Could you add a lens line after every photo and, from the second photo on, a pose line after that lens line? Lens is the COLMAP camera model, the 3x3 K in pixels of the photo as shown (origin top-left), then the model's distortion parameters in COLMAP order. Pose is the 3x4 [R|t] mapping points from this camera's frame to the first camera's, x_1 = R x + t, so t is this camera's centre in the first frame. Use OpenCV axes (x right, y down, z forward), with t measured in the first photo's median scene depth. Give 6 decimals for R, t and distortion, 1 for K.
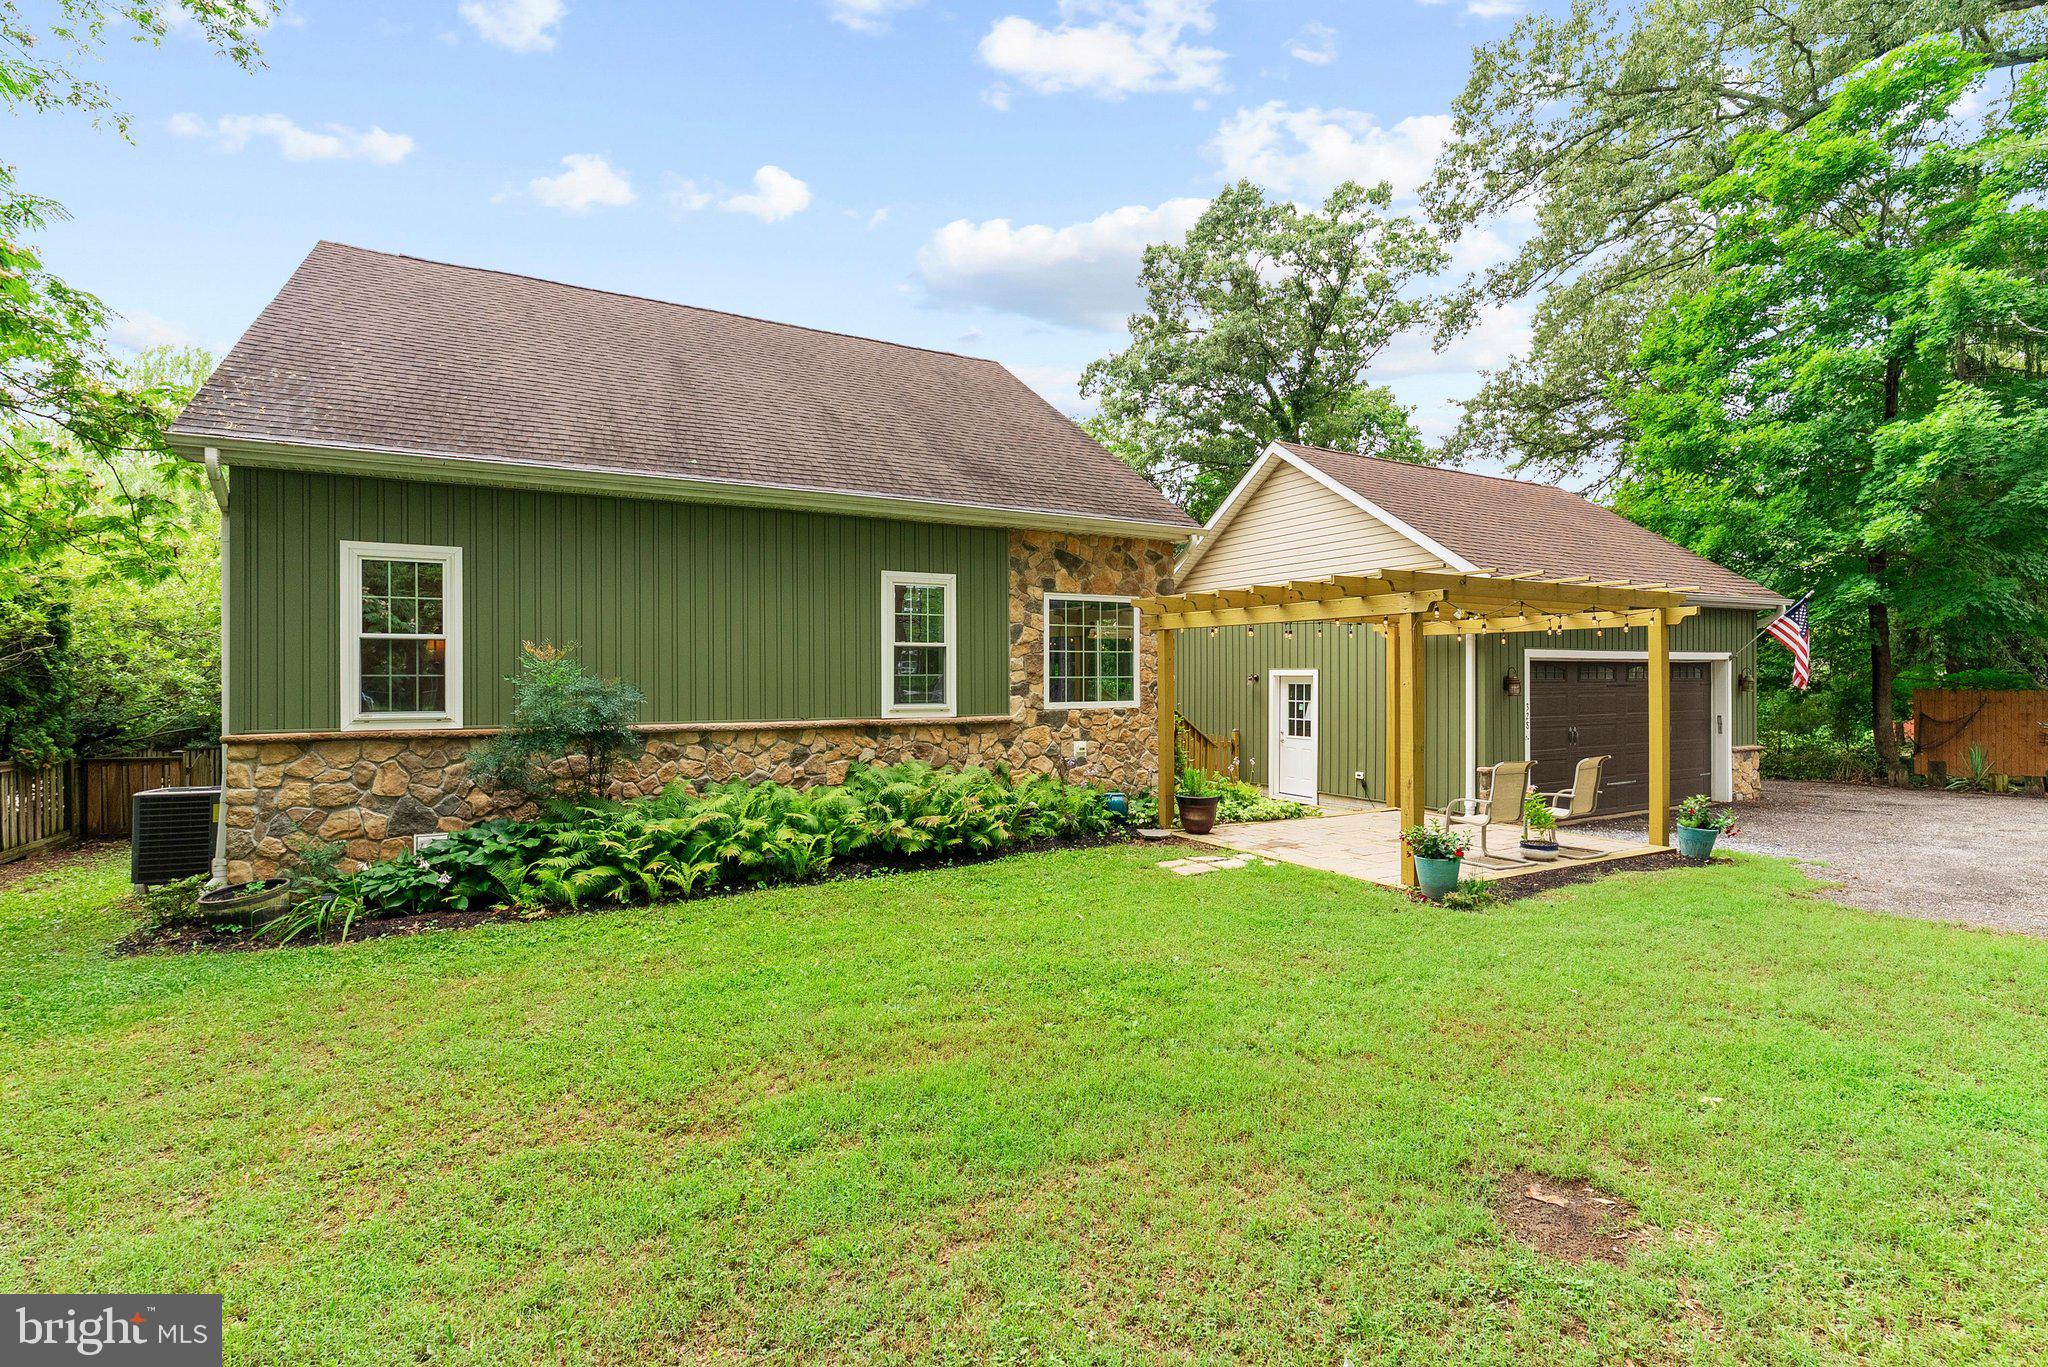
lens RADIAL K [[895.9, 0, 1036.8], [0, 895.9, 672.9], [0, 0, 1]] dist [-0.012802, 0.000729]
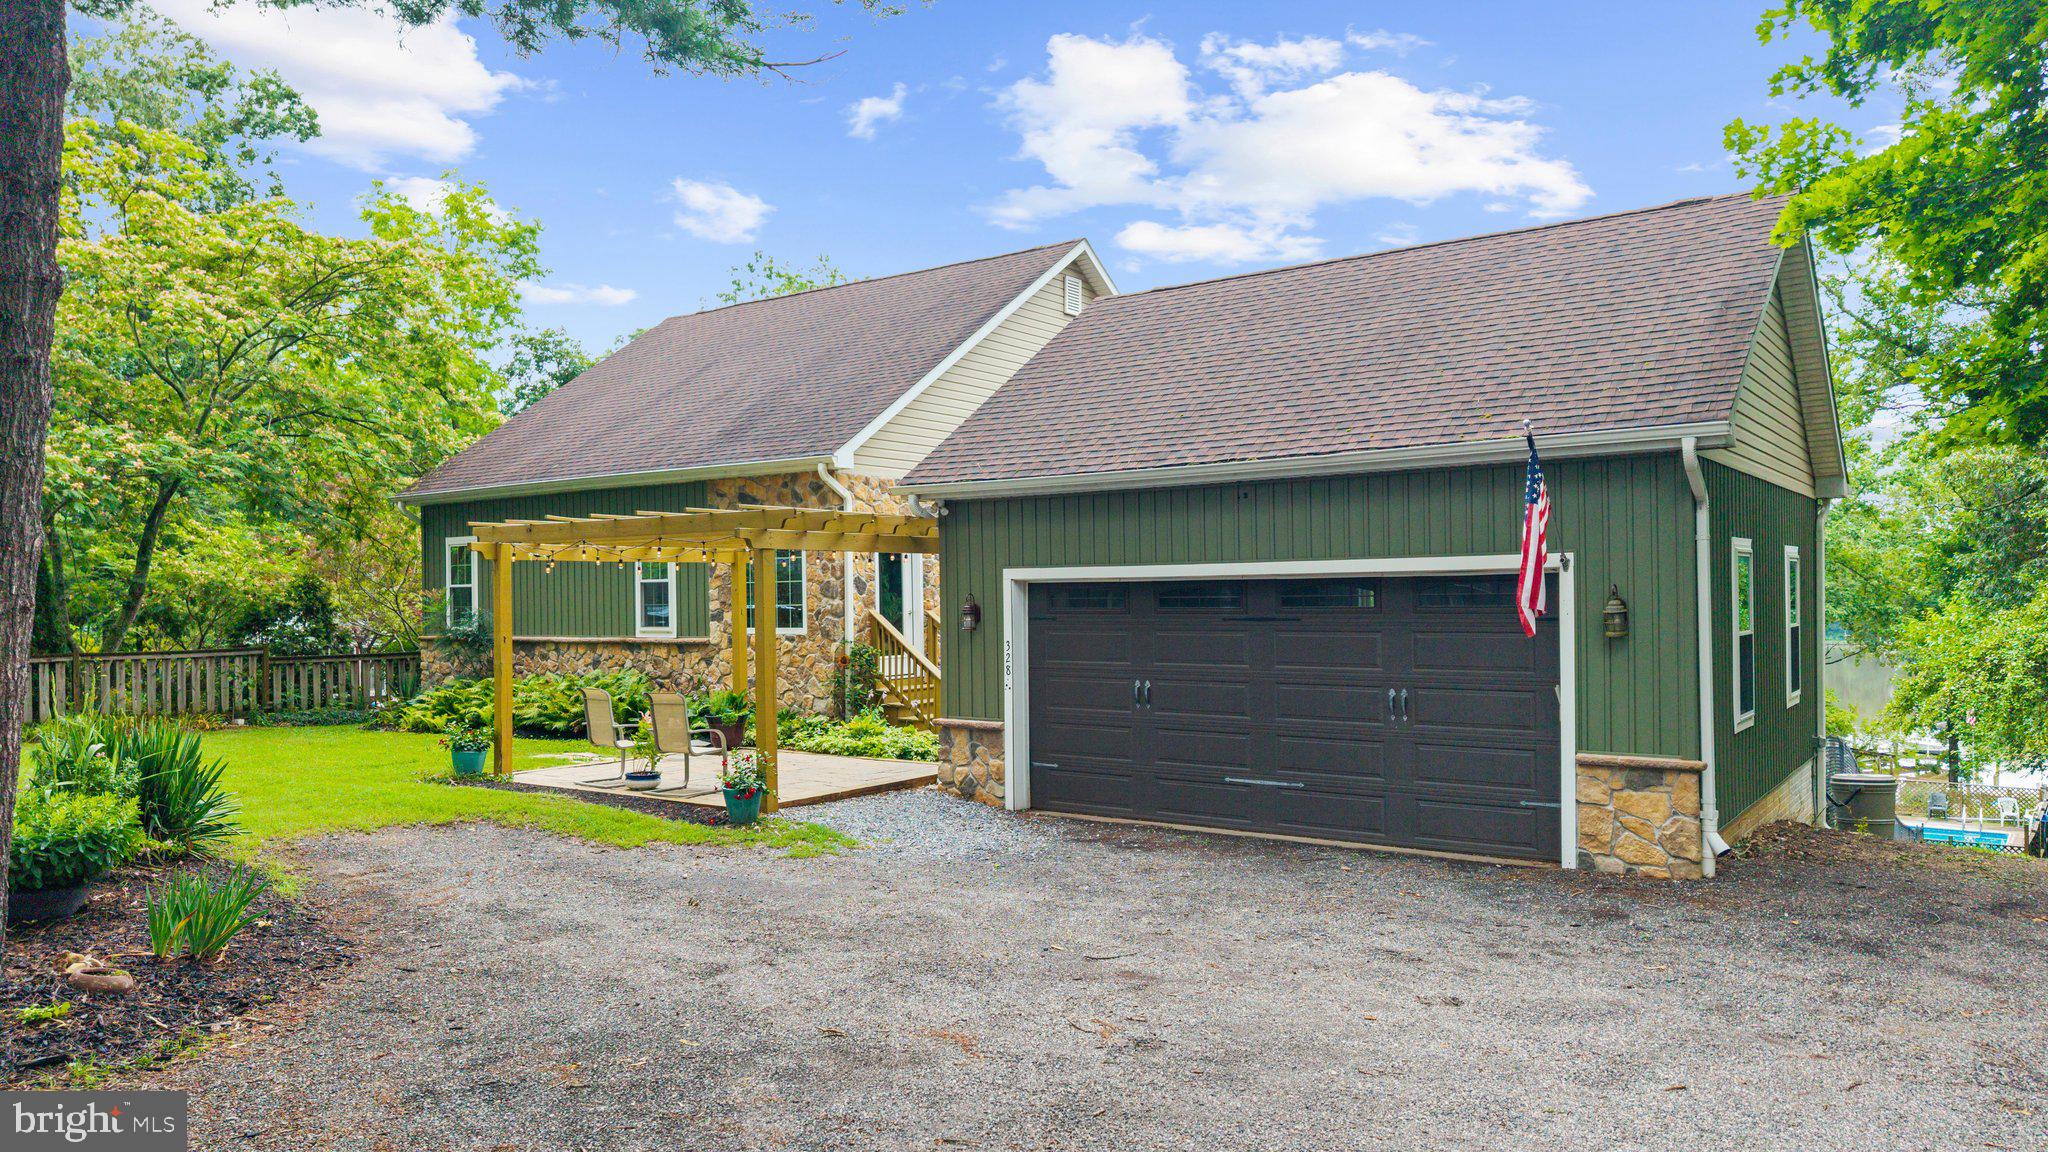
lens RADIAL K [[1388.7, 0, 1037.0], [0, 1388.7, 563.8], [0, 0, 1]] dist [0.042689, -0.032783]
pose [[0.443528, -0.024801, -0.895917, 1.852983], [0.014638, 0.999684, -0.020427, -0.007114], [0.896141, -0.004055, 0.443751, 0.581867]]
